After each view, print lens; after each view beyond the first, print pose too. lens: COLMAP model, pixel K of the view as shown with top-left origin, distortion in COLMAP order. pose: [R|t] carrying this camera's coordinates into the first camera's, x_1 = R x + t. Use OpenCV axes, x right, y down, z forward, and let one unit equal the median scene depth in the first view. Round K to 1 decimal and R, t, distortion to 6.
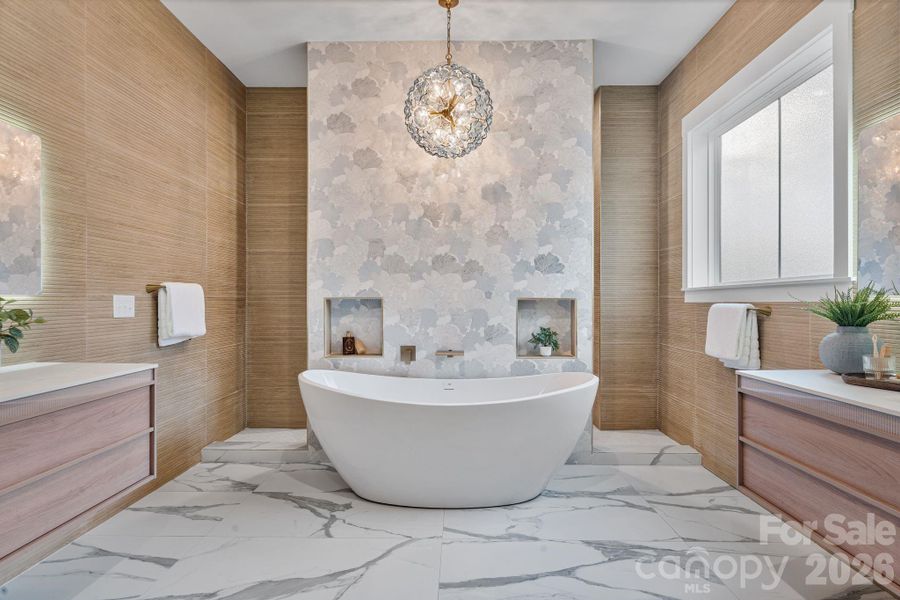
lens RADIAL K [[488.7, 0, 450.0], [0, 488.7, 300.0], [0, 0, 1]] dist [0.000835, 0.000147]
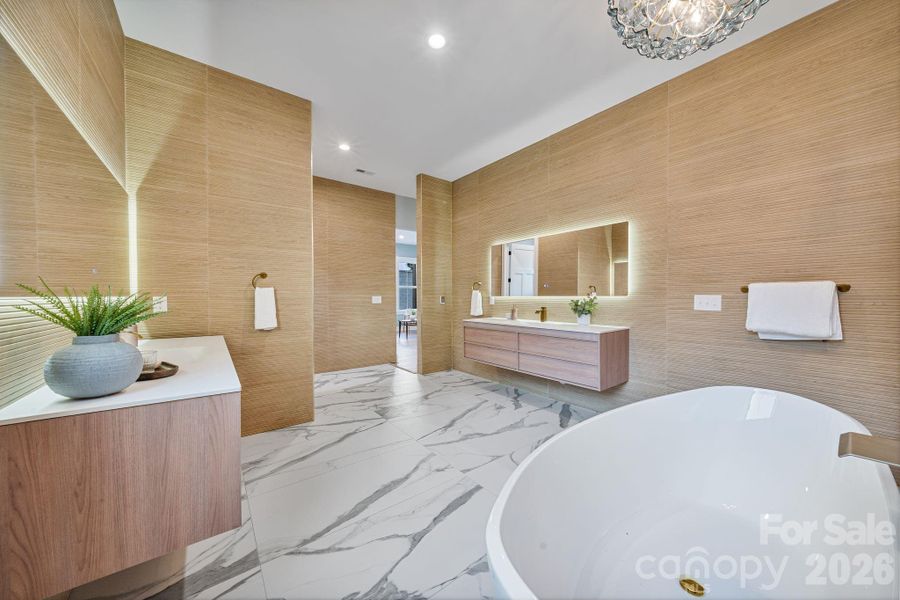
lens RADIAL K [[321.6, 0, 450.0], [0, 321.6, 300.0], [0, 0, 1]] dist [-0.000127, -0.000006]
pose [[-0.779603, 0.003079, -0.626266, 0.513606], [0.002319, 0.999995, 0.002030, 0.001412], [0.626270, 0.000130, -0.779607, 1.301759]]
